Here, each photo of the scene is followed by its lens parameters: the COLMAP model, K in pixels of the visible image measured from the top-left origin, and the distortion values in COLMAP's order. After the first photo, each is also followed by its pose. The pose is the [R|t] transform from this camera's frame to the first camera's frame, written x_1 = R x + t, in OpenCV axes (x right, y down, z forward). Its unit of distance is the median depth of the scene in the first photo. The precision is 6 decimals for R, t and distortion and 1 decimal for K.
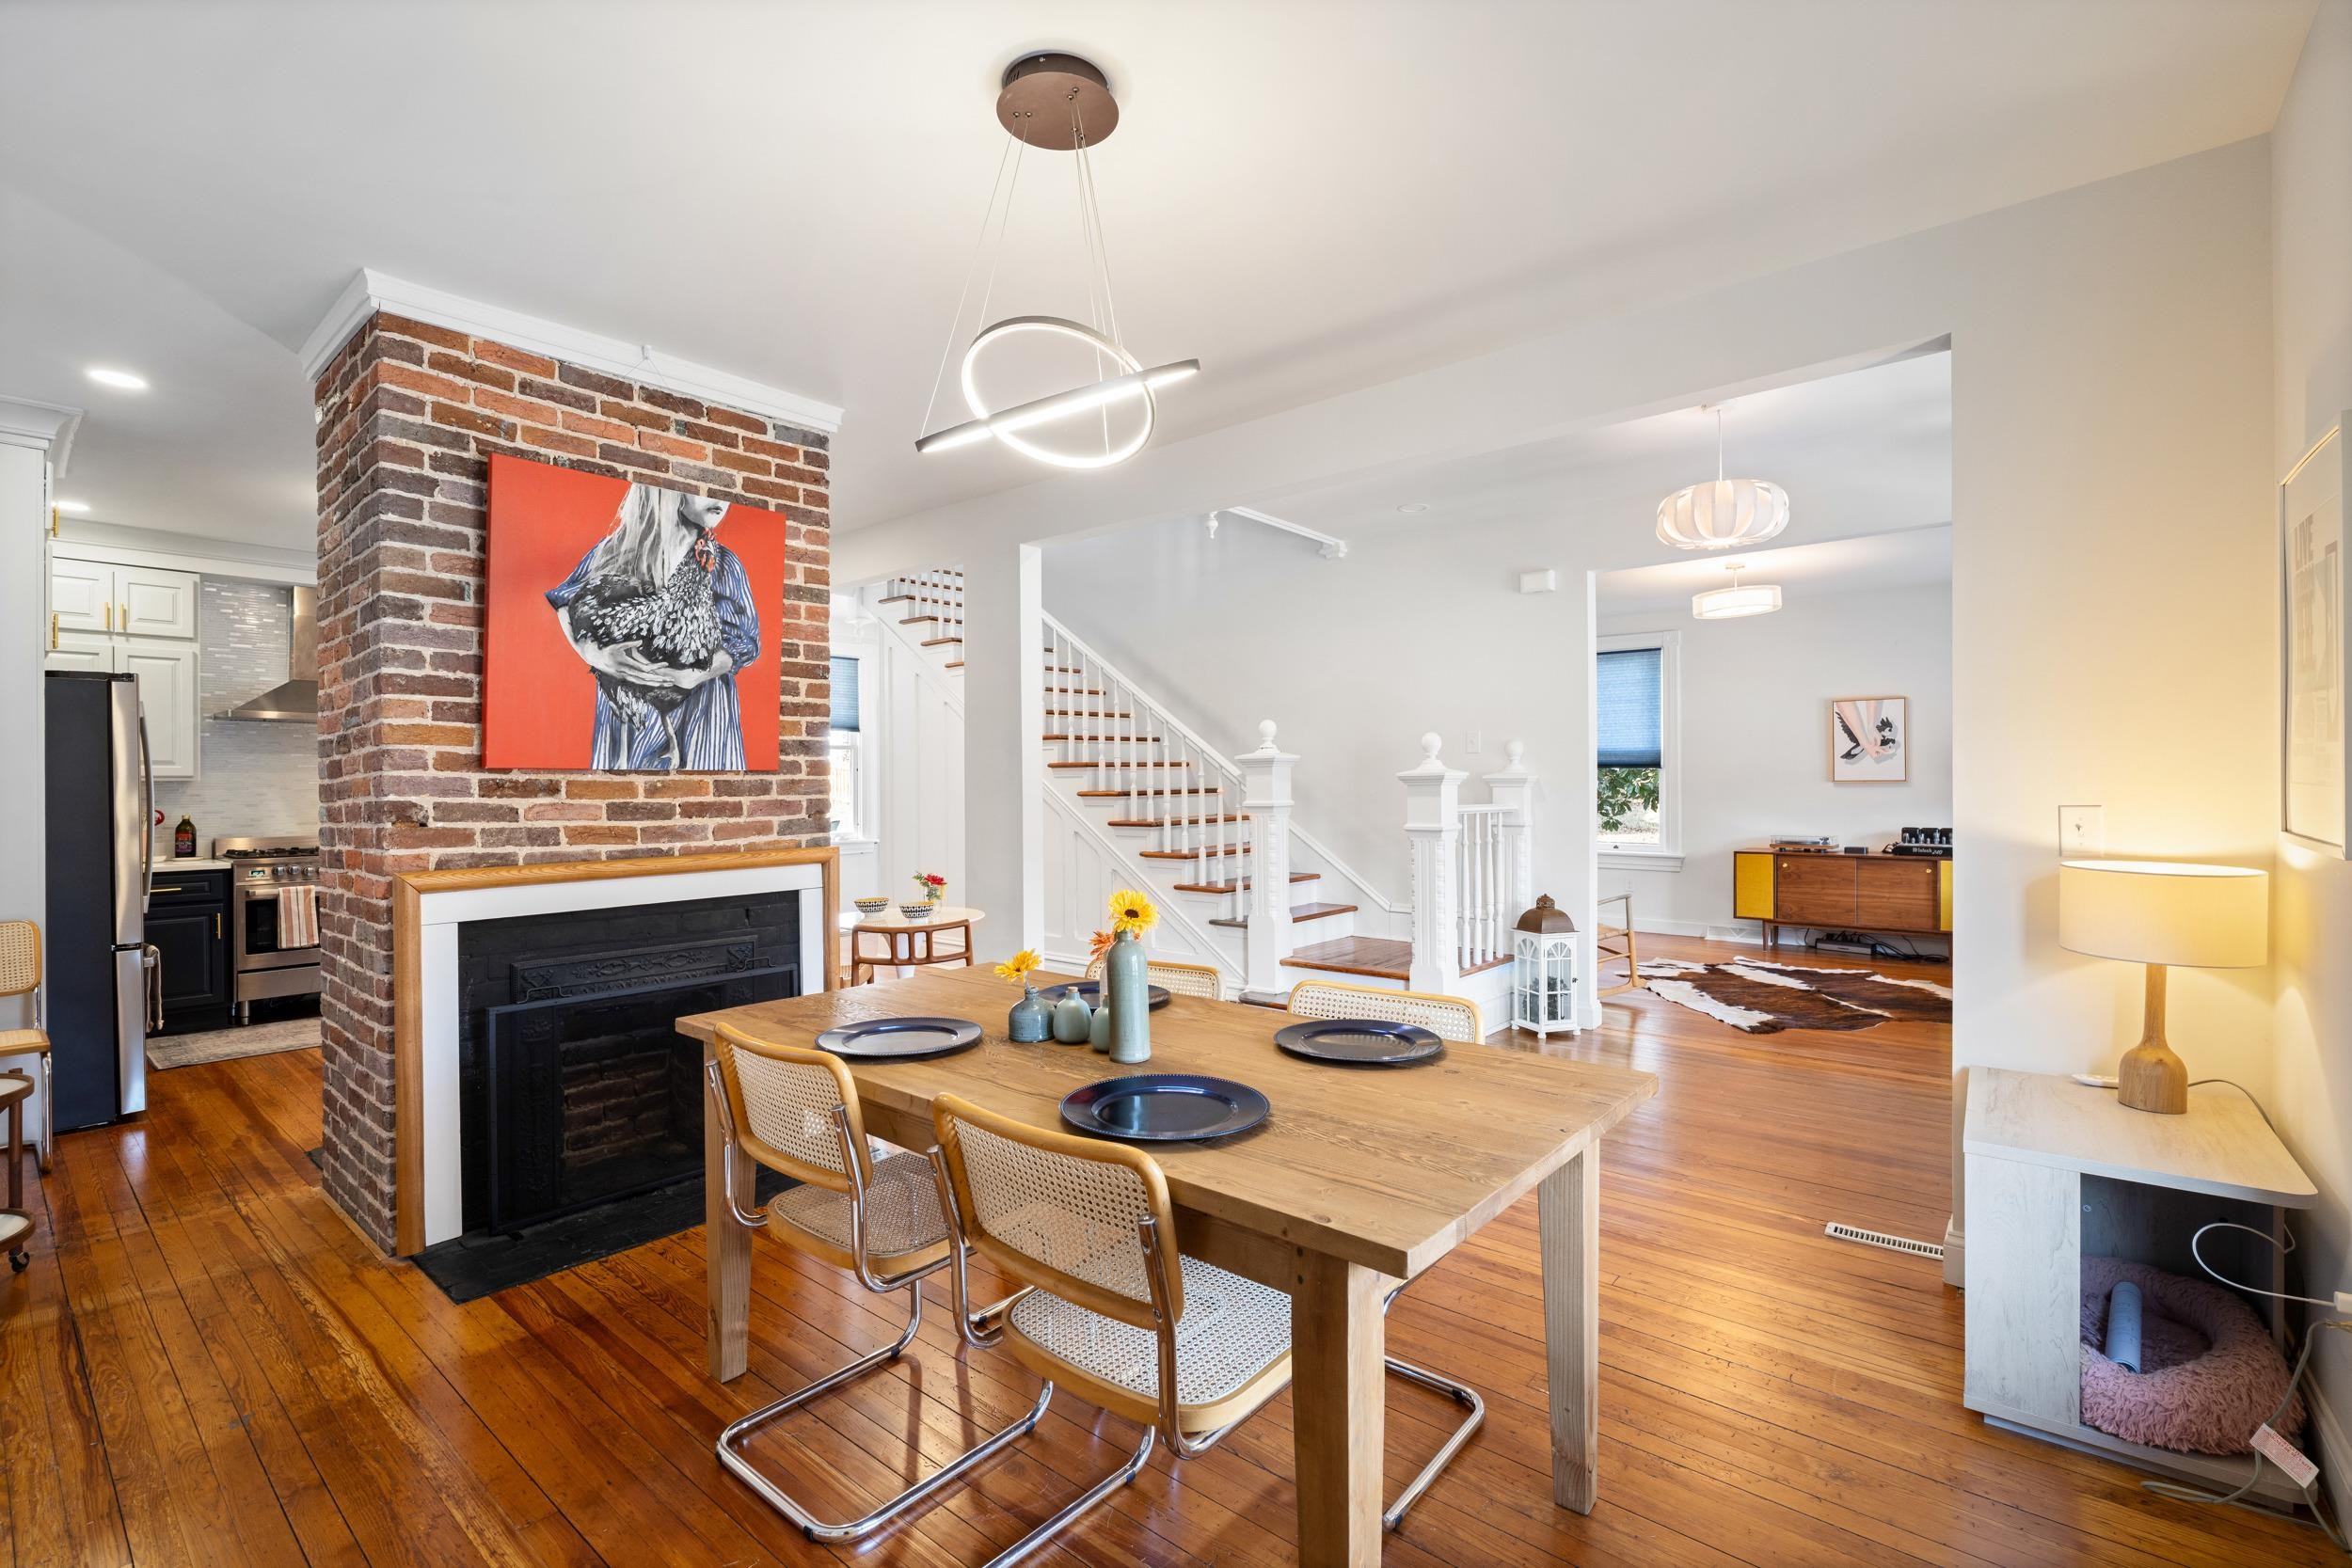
lens RADIAL K [[1045.1, 0, 1187.6], [0, 1045.1, 787.1], [0, 0, 1]] dist [-0.010634, 0.001595]
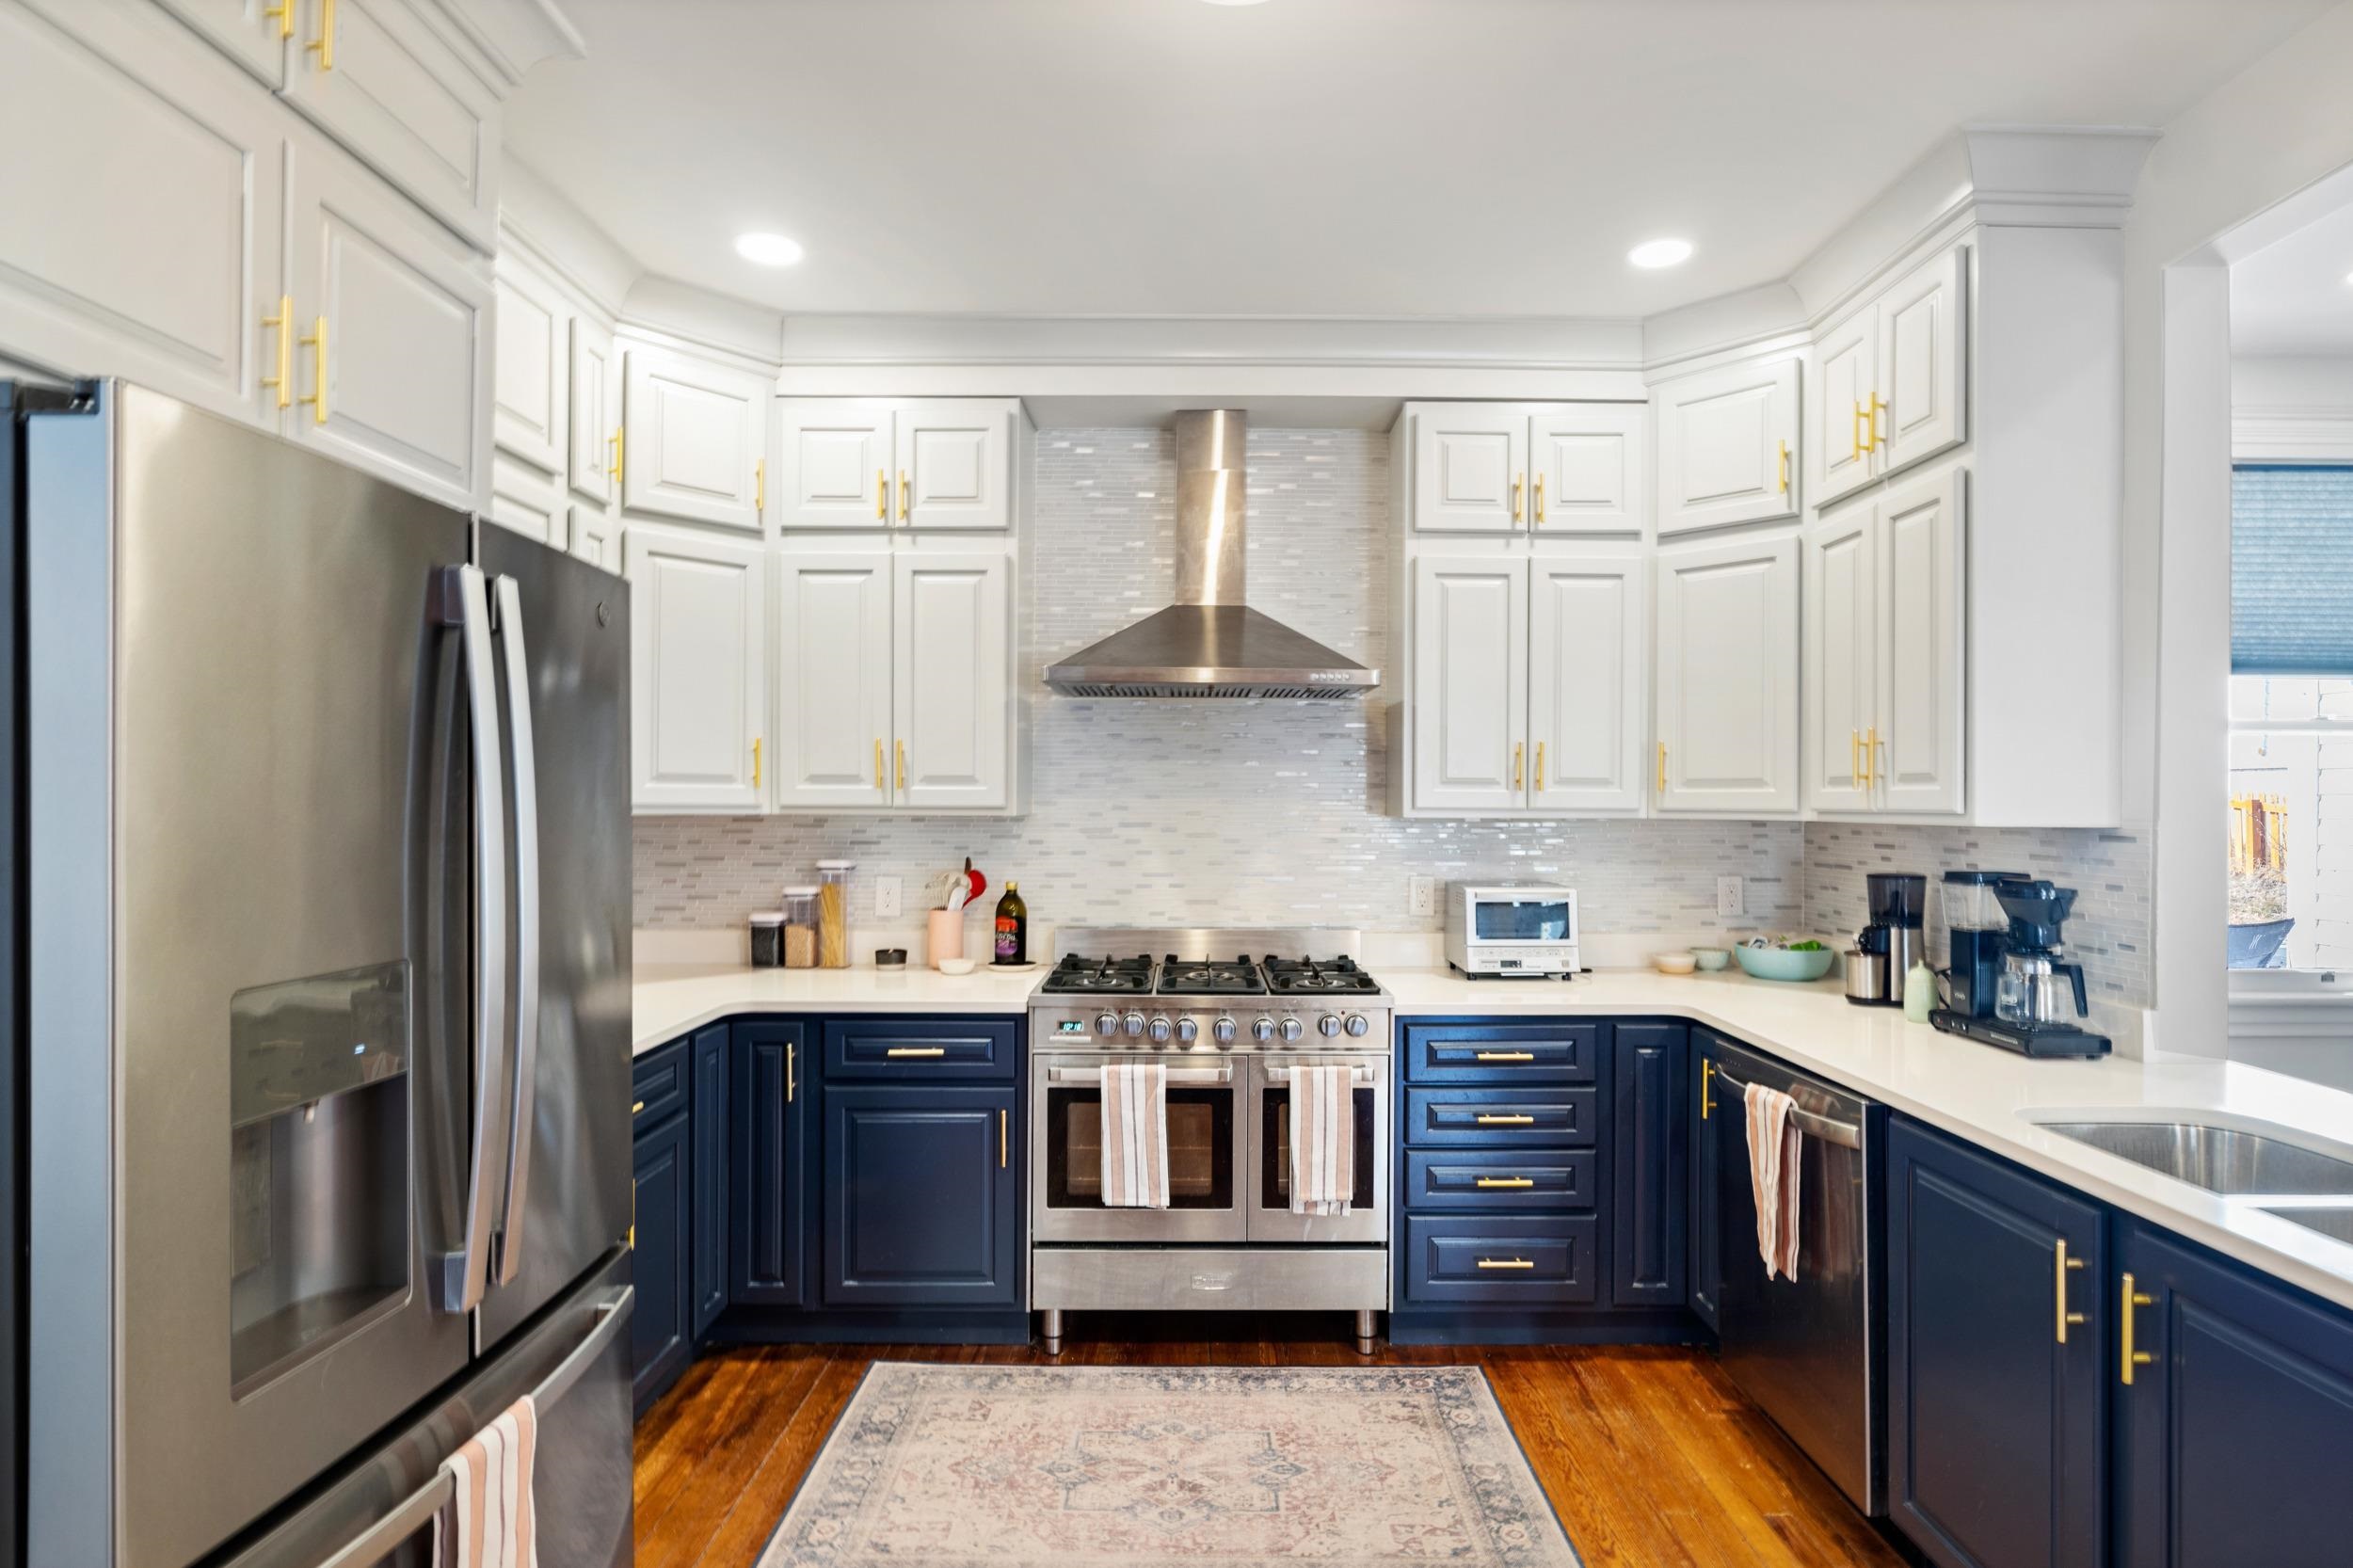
lens RADIAL K [[1148.0, 0, 1195.2], [0, 1148.0, 797.1], [0, 0, 1]] dist [-0.012834, 0.004659]
pose [[0.643538, 0.008402, -0.765368, -0.479617], [-0.011047, 0.999938, 0.001689, -0.016980], [0.765334, 0.007368, 0.643591, 0.714640]]
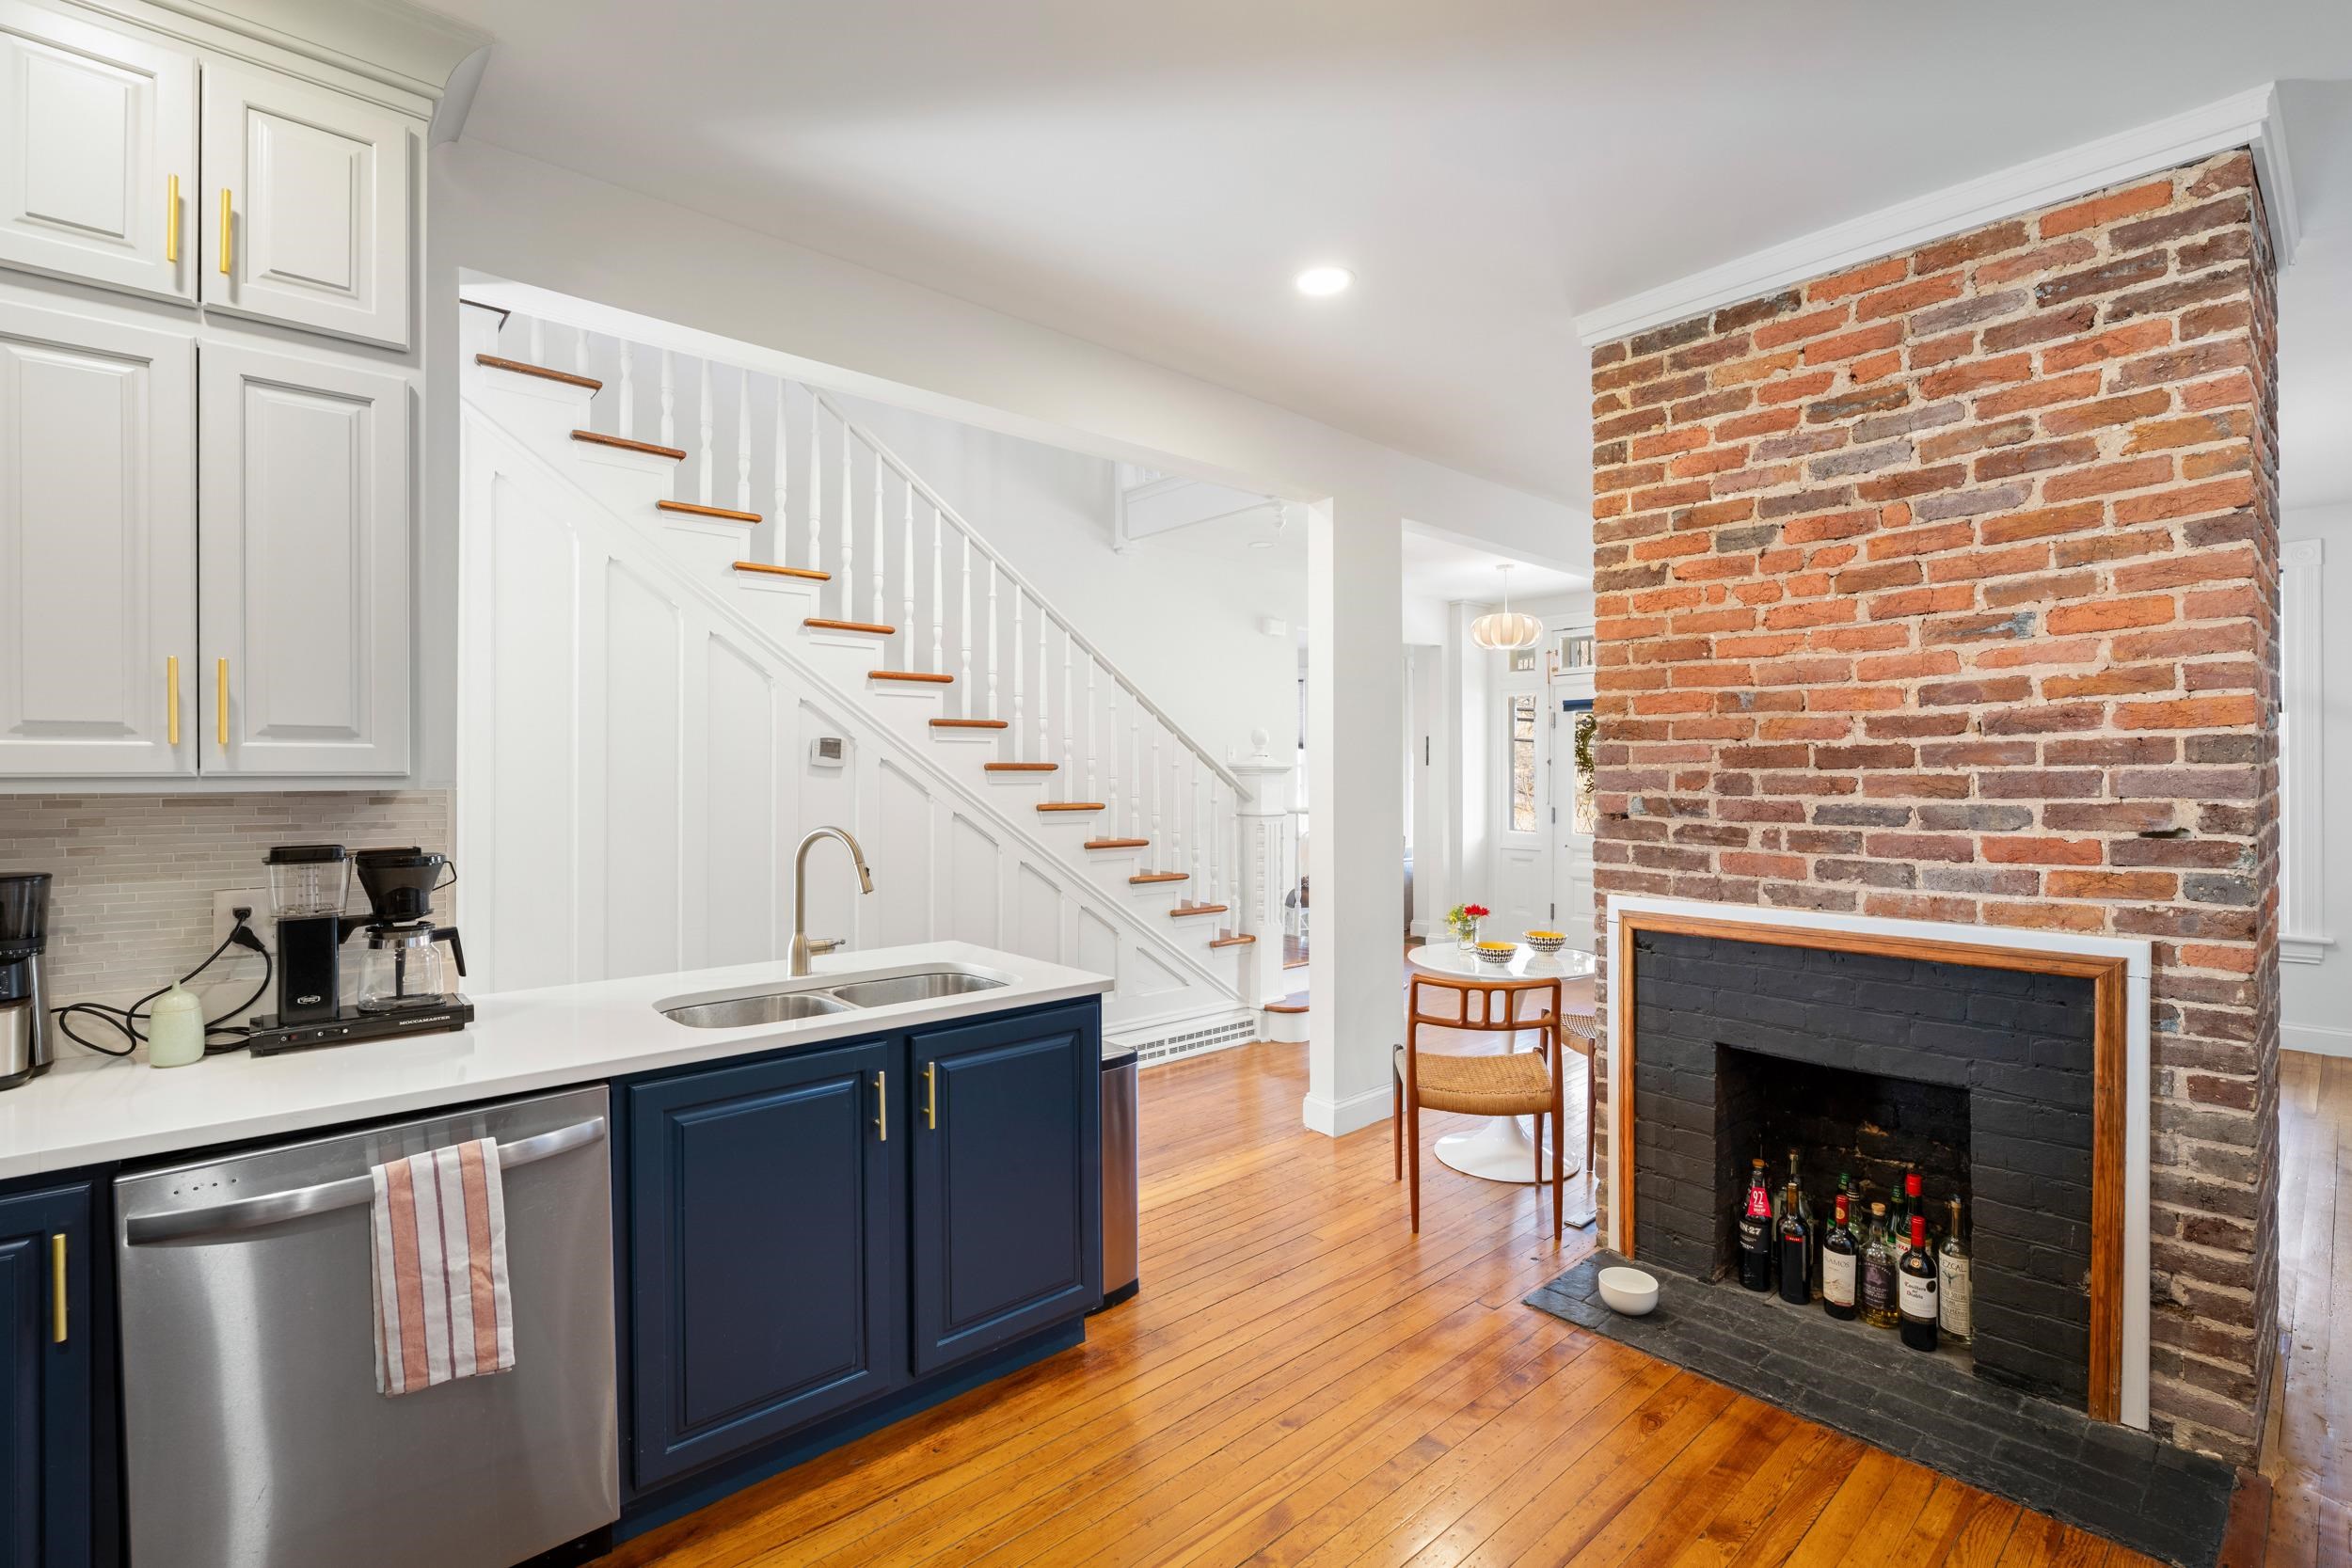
lens RADIAL K [[1045.1, 0, 1195.0], [0, 1045.1, 774.8], [0, 0, 1]] dist [-0.010634, 0.001595]
pose [[0.147752, 0.008903, 0.988984, -0.892363], [0.004957, 0.999940, -0.009742, -0.009705], [-0.989012, 0.006341, 0.147699, 0.891874]]
